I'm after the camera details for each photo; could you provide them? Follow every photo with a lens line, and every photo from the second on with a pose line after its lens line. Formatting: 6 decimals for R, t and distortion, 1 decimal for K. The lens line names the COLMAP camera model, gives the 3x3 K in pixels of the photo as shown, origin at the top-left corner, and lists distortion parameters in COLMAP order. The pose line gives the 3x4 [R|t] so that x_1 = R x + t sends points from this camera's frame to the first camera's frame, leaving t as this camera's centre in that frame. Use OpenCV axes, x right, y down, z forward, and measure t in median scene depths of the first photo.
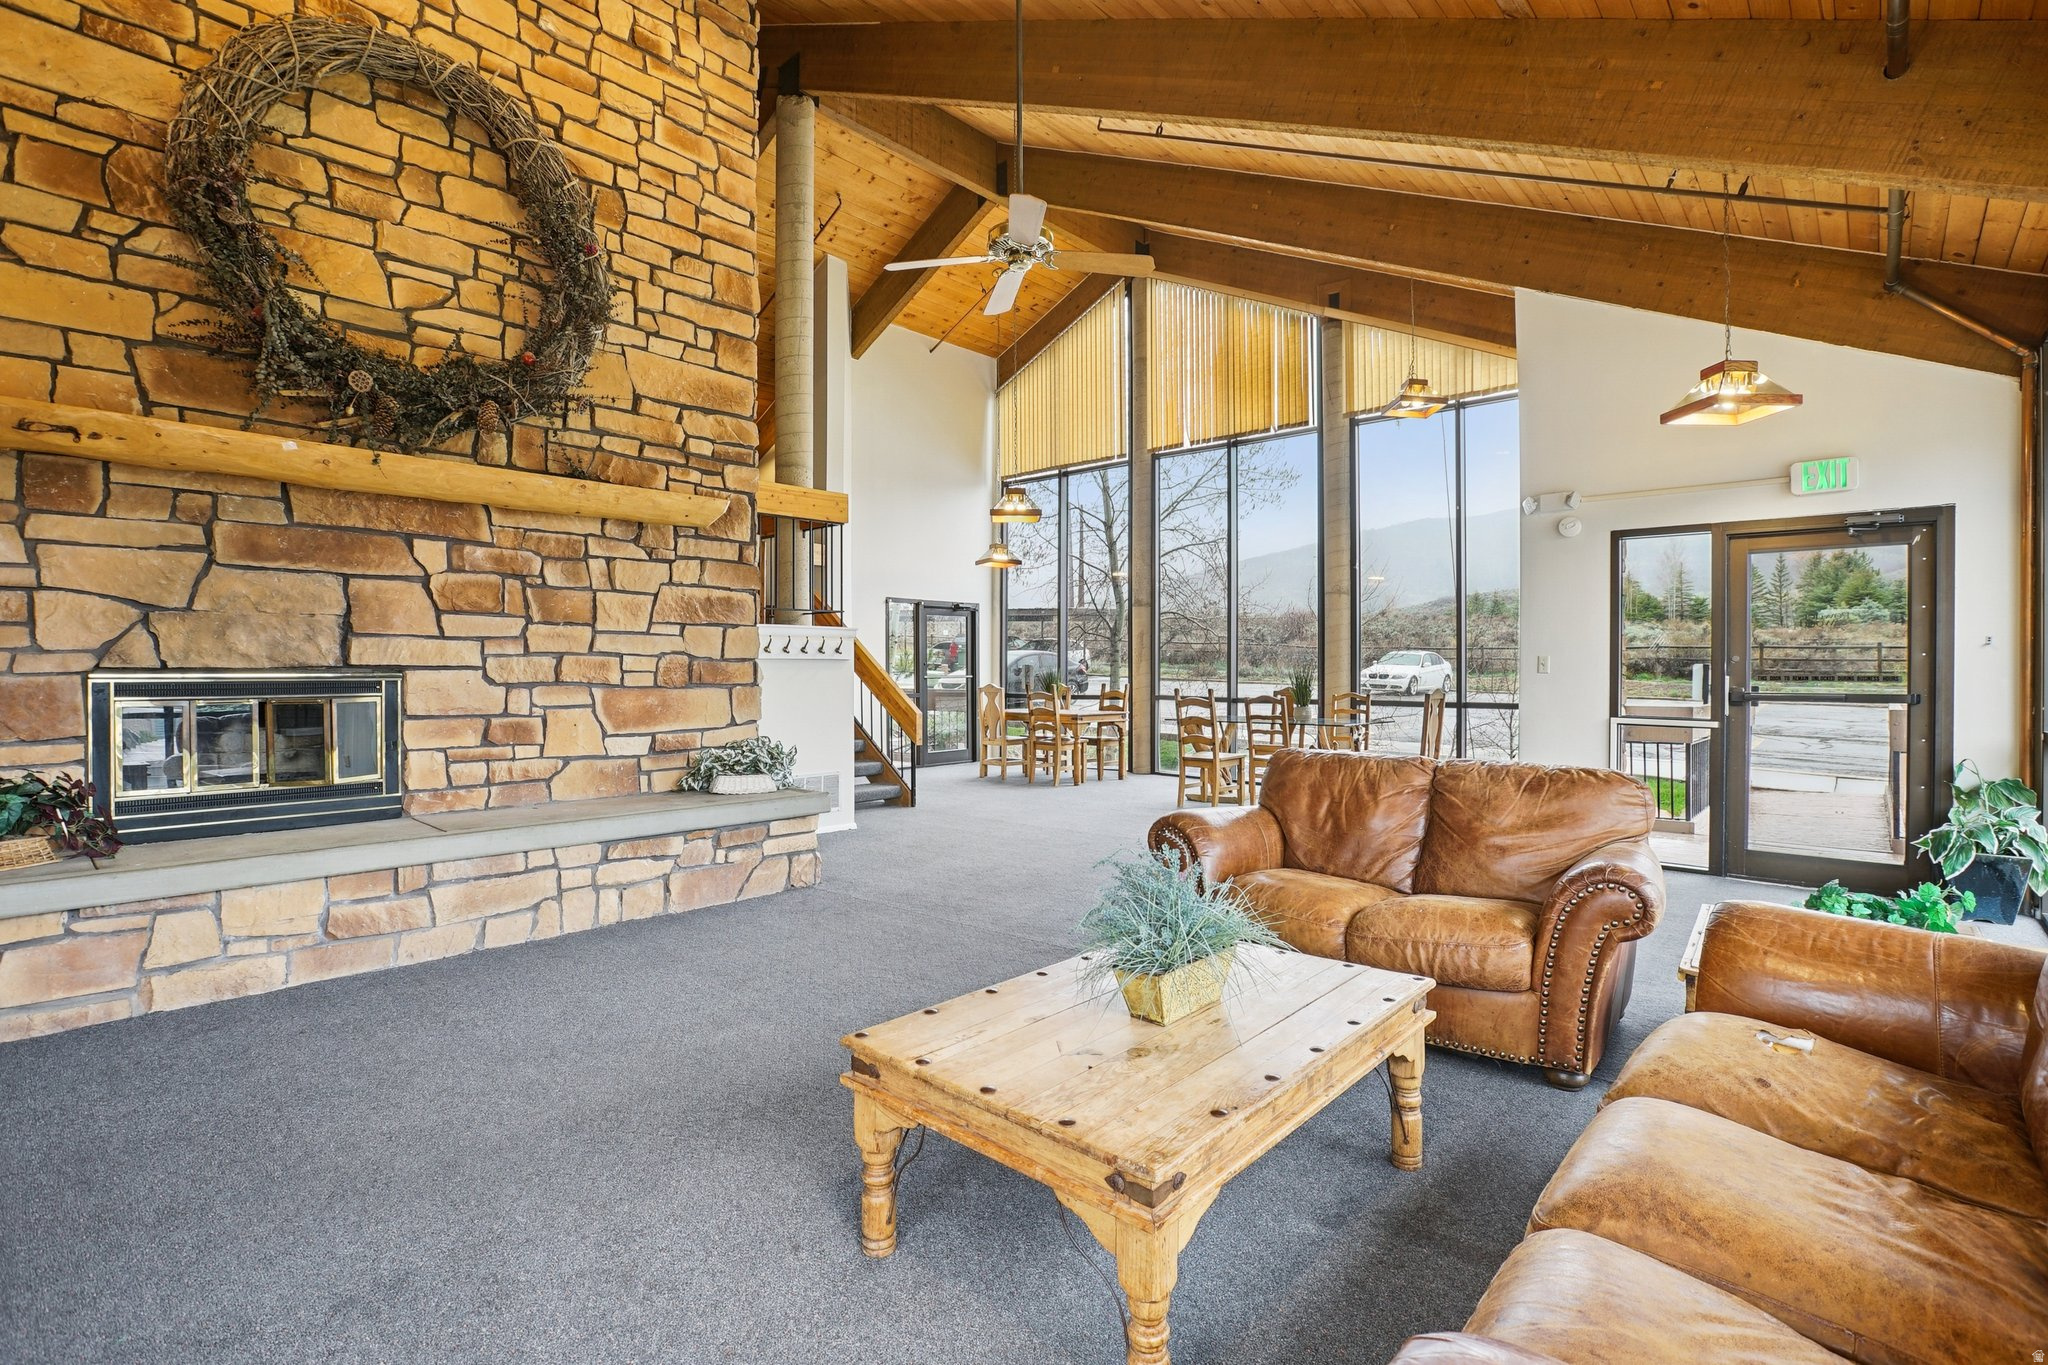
lens RADIAL K [[946.4, 0, 1032.4], [0, 946.4, 669.4], [0, 0, 1]] dist [-0.024221, -0.000068]
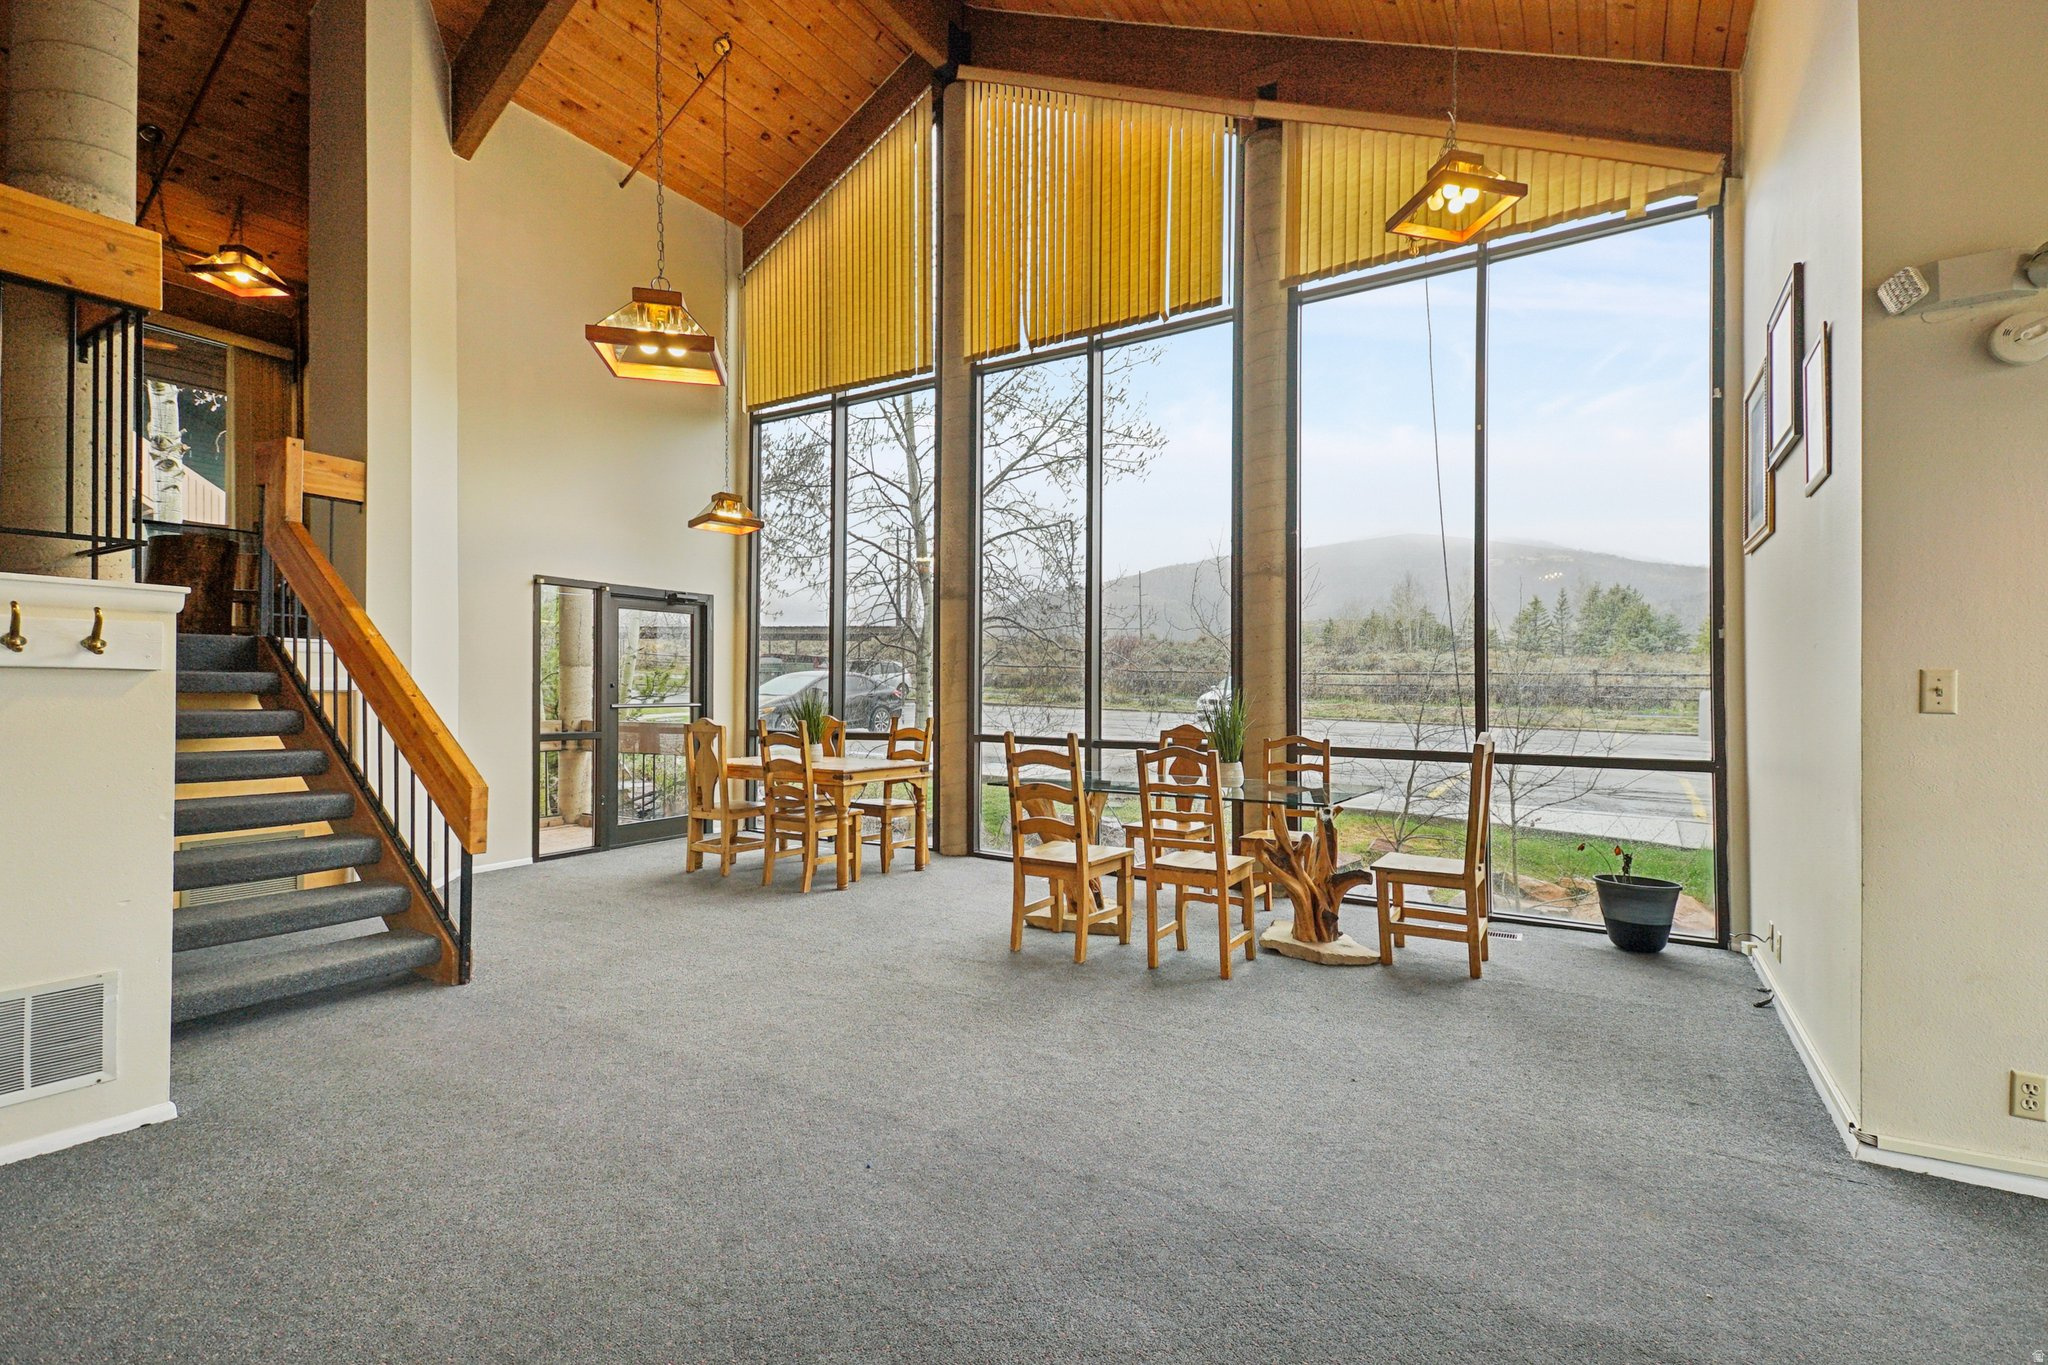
lens RADIAL K [[946.4, 0, 1027.1], [0, 946.4, 686.2], [0, 0, 1]] dist [-0.024221, -0.000068]
pose [[0.984110, 0.006745, 0.177430, 0.051580], [-0.005344, 0.999951, -0.008371, -0.001395], [-0.177478, 0.007290, 0.984098, 0.363409]]
